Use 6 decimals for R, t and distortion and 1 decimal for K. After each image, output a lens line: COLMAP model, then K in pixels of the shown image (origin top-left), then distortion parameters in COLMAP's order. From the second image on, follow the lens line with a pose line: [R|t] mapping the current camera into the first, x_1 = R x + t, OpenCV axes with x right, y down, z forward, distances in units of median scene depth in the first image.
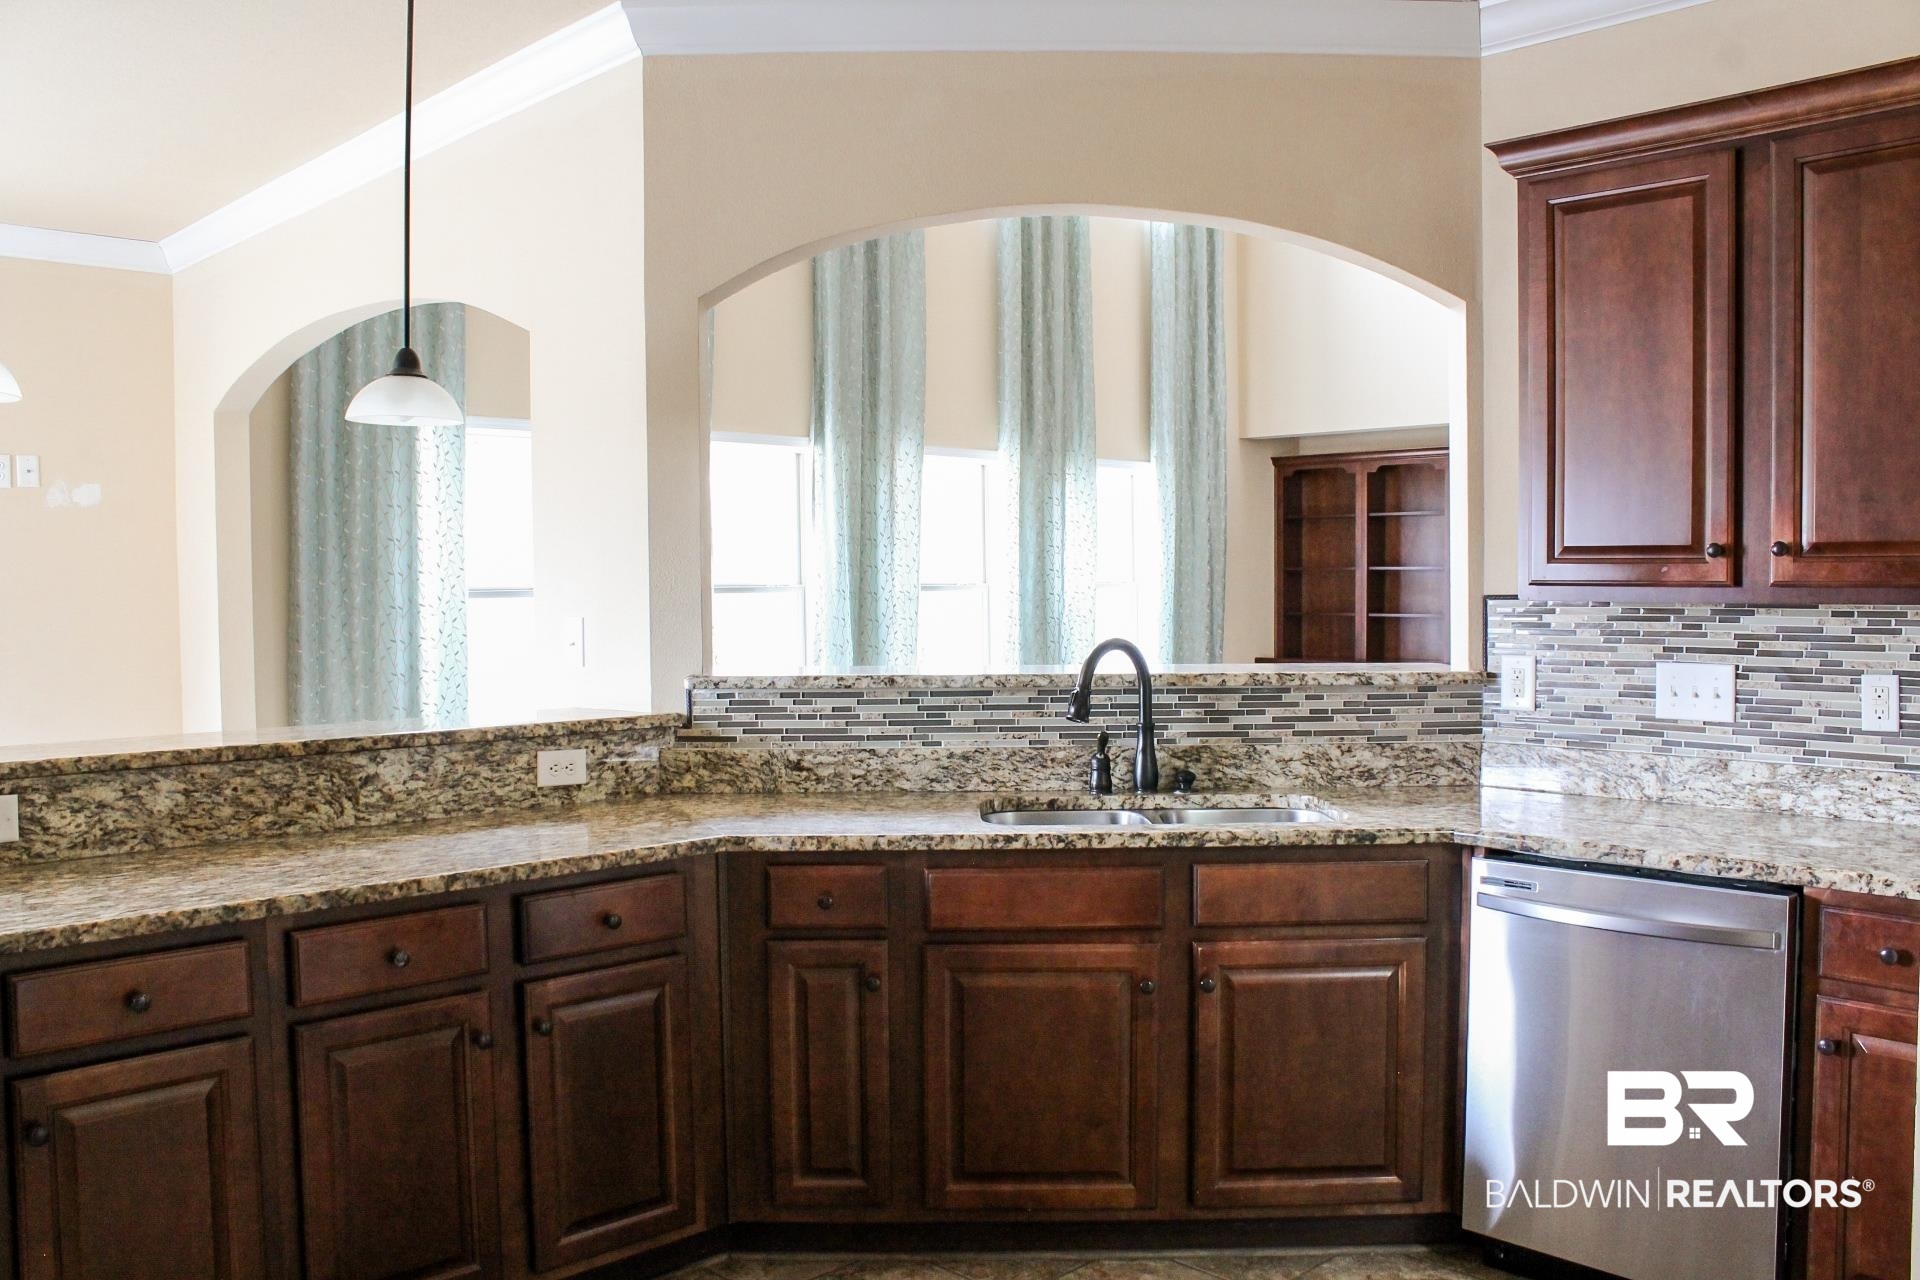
lens RADIAL K [[1570.5, 0, 960.0], [0, 1570.5, 640.0], [0, 0, 1]] dist [-0.145313, 0.122532]
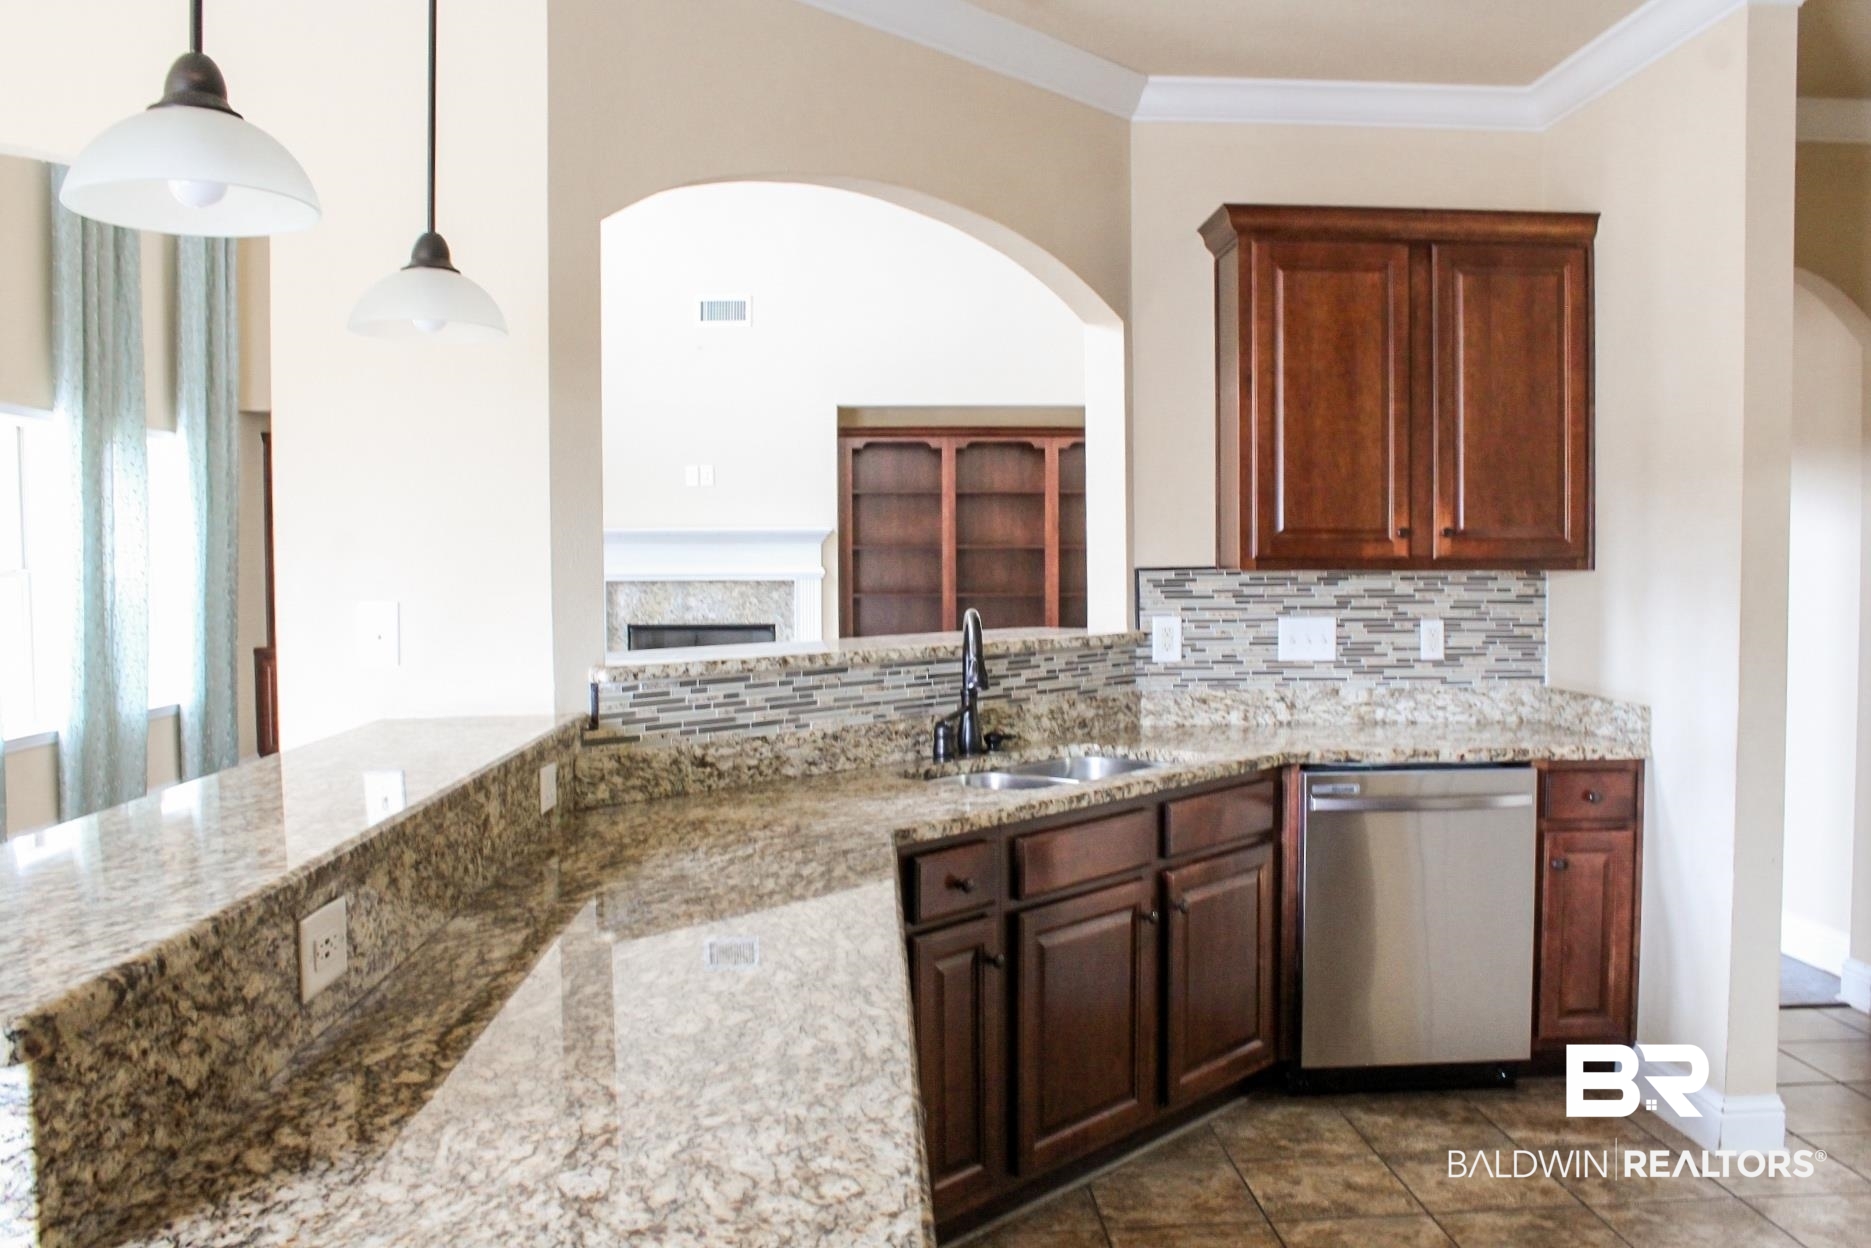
lens RADIAL K [[1559.4, 0, 935.5], [0, 1559.4, 624.0], [0, 0, 1]] dist [-0.159702, 0.145636]
pose [[0.681487, -0.030526, 0.731194, -0.658231], [0.031067, 0.999436, 0.012770, -0.005577], [-0.731171, 0.014013, 0.682050, 0.294980]]
